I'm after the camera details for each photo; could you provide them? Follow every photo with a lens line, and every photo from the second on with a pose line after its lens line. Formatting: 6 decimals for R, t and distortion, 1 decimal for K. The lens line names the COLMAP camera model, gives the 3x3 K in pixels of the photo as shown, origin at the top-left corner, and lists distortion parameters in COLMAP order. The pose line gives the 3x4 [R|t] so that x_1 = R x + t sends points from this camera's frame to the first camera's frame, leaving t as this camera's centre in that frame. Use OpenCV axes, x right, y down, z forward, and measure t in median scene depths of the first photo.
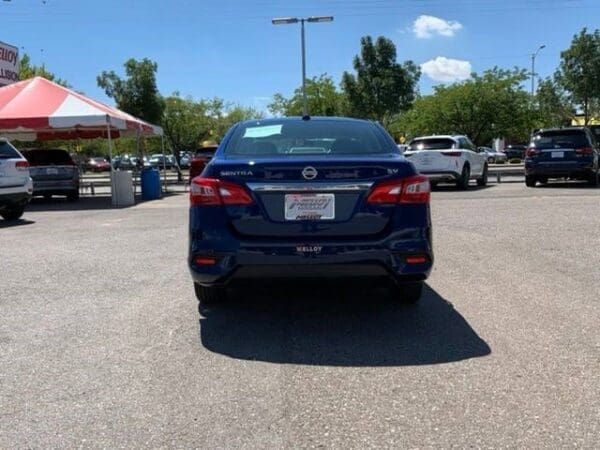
lens RADIAL K [[628.8, 0, 301.4], [0, 628.8, 226.6], [0, 0, 1]] dist [0.029786, 0.000000]
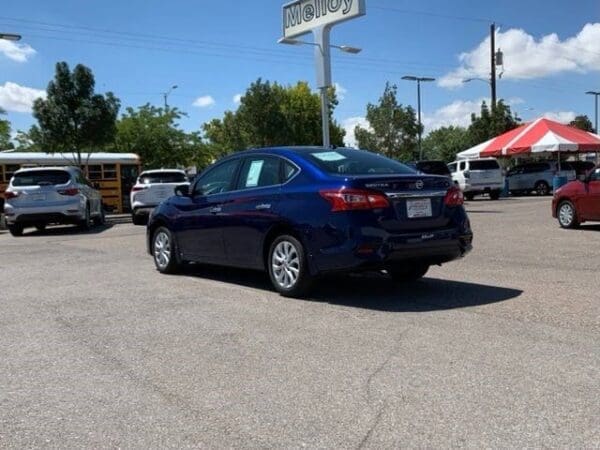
lens RADIAL K [[728.9, 0, 299.2], [0, 728.9, 225.7], [0, 0, 1]] dist [0.100384, 0.000000]
pose [[0.760680, -0.040653, 0.647853, -0.349258], [0.090934, 0.994869, -0.044341, 0.015616], [-0.642727, 0.092641, 0.760474, -0.020617]]
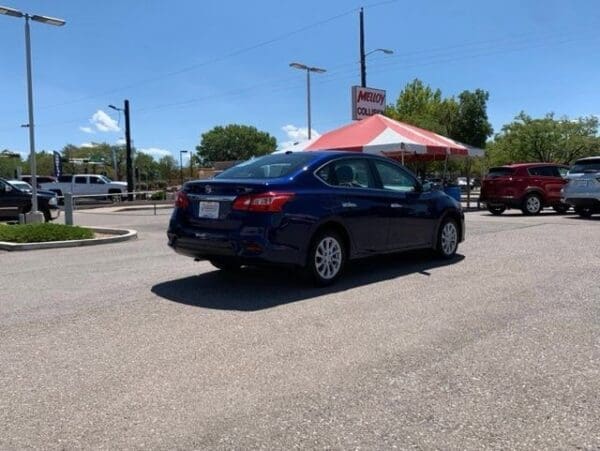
lens RADIAL K [[628.8, 0, 299.6], [0, 628.8, 224.1], [0, 0, 1]] dist [0.029786, 0.000000]
pose [[0.706838, 0.063321, -0.704535, 0.373233], [-0.086200, 0.996273, 0.003059, -0.005573], [0.702103, 0.058569, 0.709662, -0.000180]]
